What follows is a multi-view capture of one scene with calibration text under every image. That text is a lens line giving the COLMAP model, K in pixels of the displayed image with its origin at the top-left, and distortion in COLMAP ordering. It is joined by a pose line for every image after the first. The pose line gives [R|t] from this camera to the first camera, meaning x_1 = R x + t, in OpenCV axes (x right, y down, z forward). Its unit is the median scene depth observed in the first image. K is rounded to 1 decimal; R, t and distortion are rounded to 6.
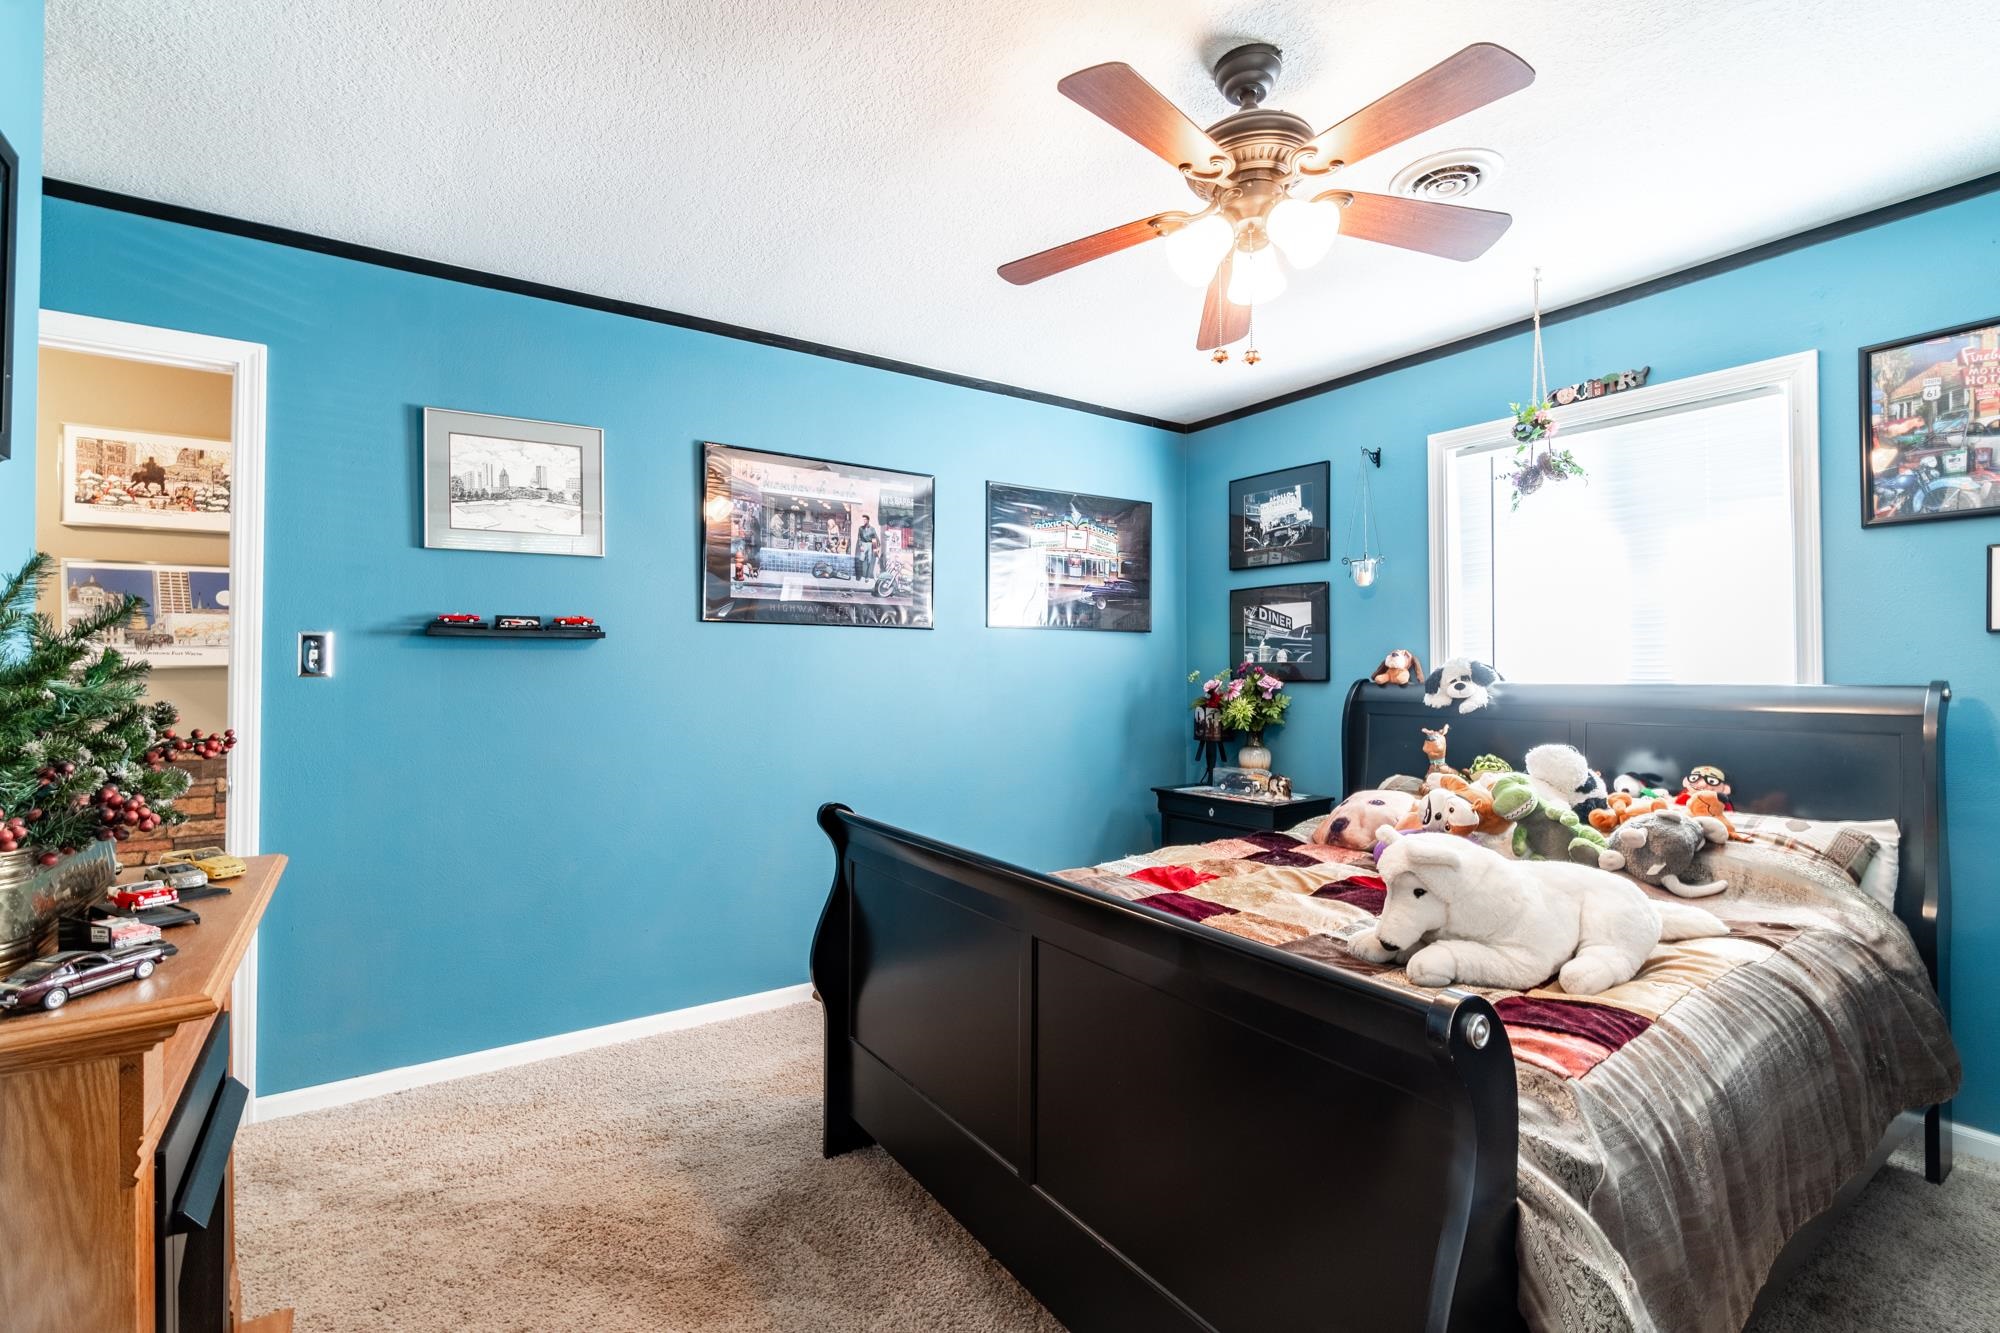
lens RADIAL K [[871.5, 0, 996.7], [0, 871.5, 662.2], [0, 0, 1]] dist [-0.003281, 0.000176]
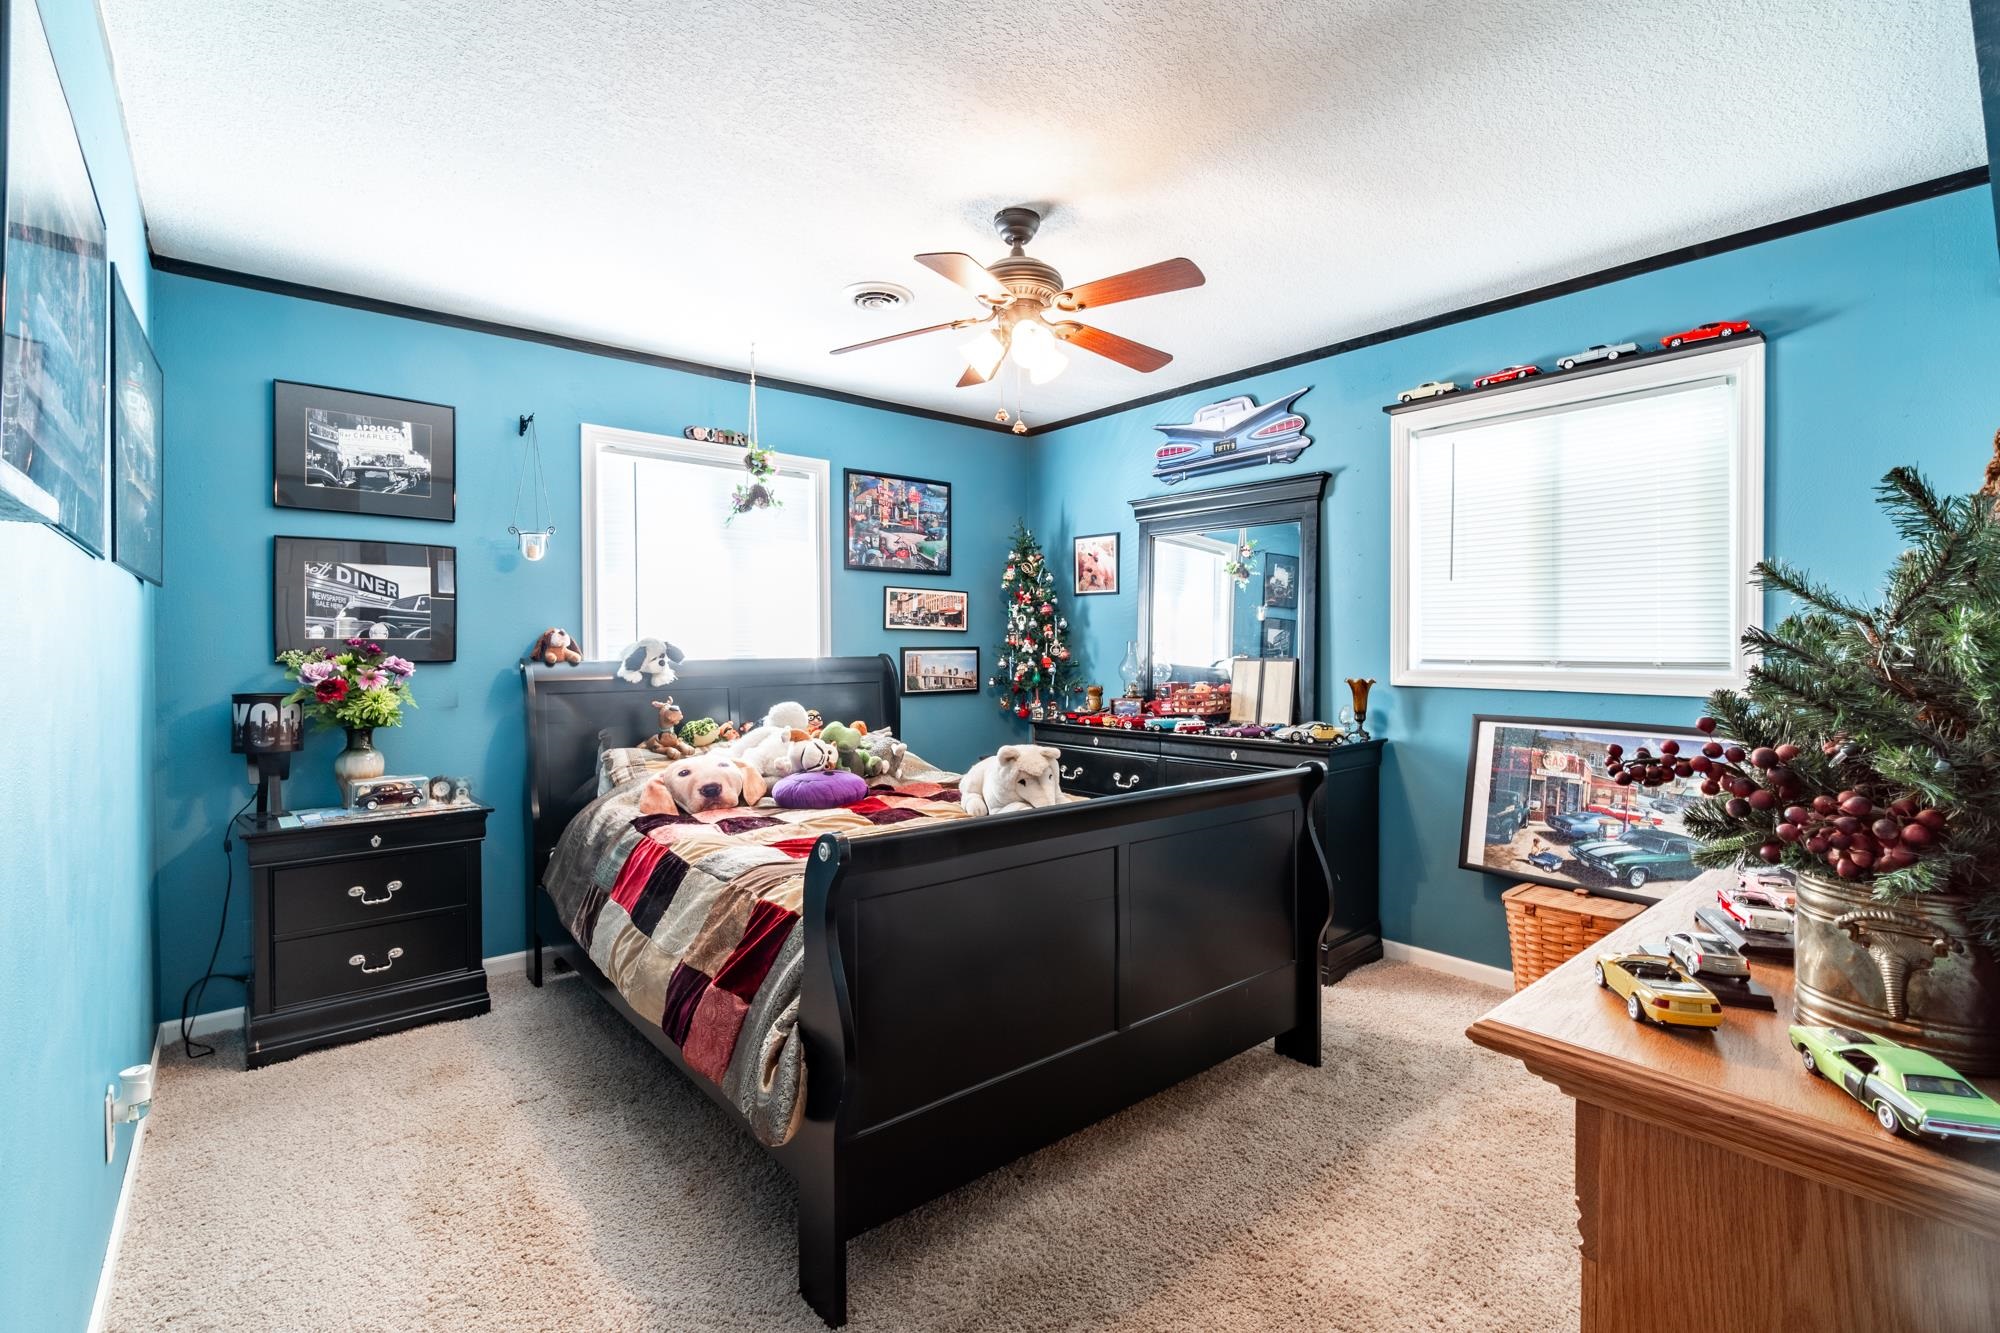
lens RADIAL K [[871.5, 0, 995.5], [0, 871.5, 658.6], [0, 0, 1]] dist [-0.003281, 0.000176]
pose [[-0.078256, -0.007161, 0.996908, -0.513293], [-0.003004, 0.999971, 0.006947, 0.010667], [-0.996929, -0.002451, -0.078276, 0.519926]]
